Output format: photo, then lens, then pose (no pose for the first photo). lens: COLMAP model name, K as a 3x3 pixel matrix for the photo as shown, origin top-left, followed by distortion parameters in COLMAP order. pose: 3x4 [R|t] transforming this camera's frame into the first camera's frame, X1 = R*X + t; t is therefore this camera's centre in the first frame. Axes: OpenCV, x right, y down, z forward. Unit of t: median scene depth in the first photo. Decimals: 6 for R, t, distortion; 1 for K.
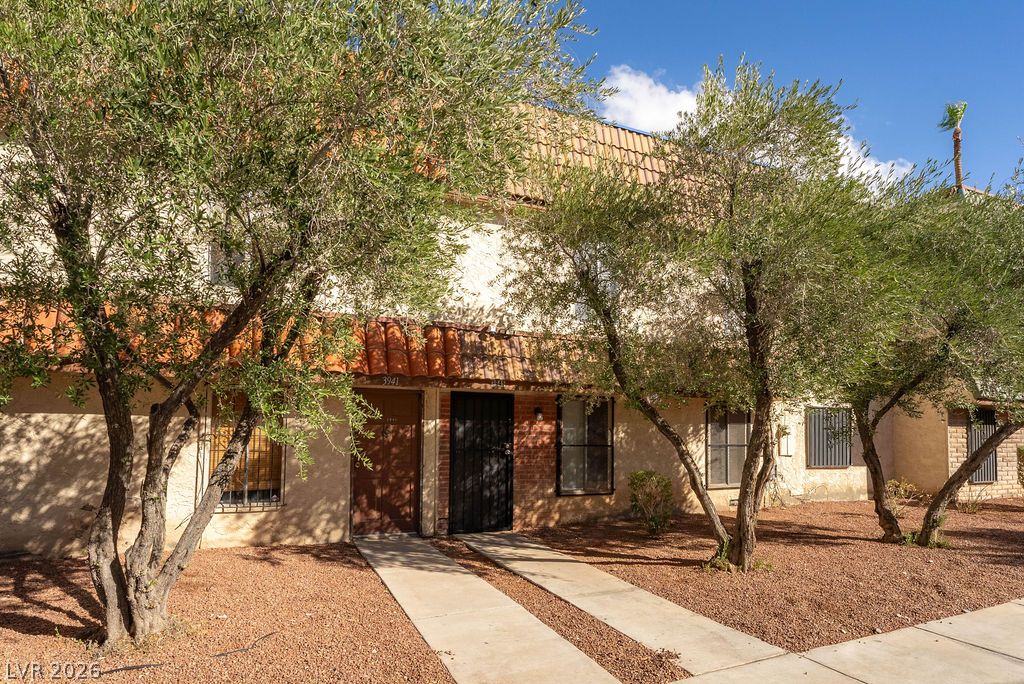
lens RADIAL K [[544.1, 0, 510.9], [0, 544.1, 348.5], [0, 0, 1]] dist [-0.005075, -0.000804]
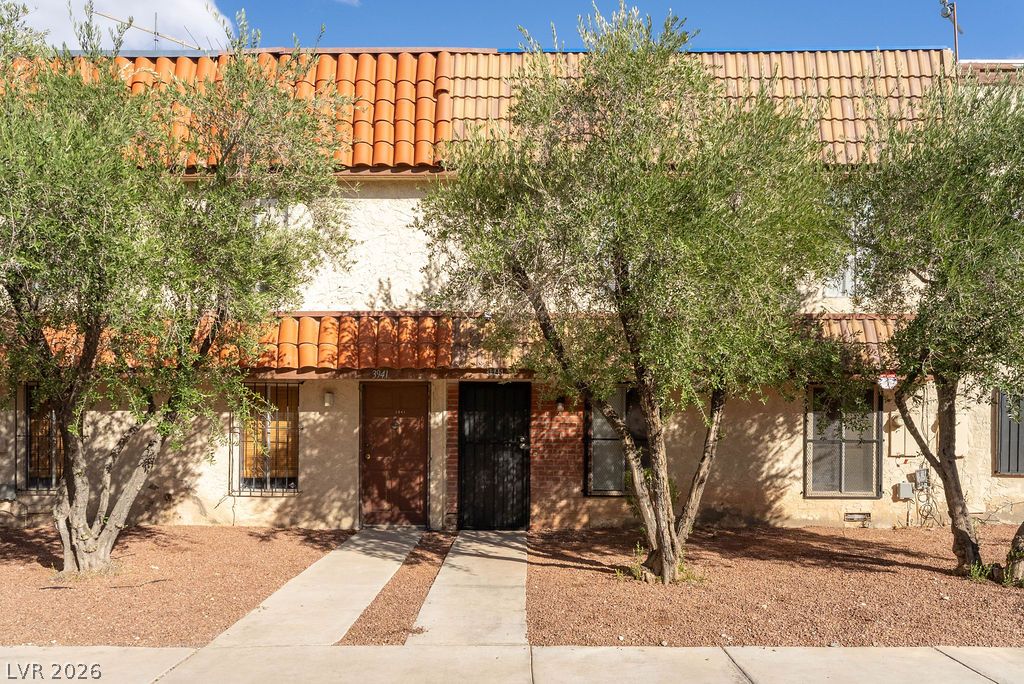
lens RADIAL K [[699.6, 0, 512.0], [0, 699.6, 342.0], [0, 0, 1]] dist [0.003061, 0.003876]
pose [[0.910346, -0.050066, -0.410809, 0.520736], [0.065434, 0.997582, 0.023425, -0.014230], [0.408643, -0.048206, 0.911420, -0.080595]]
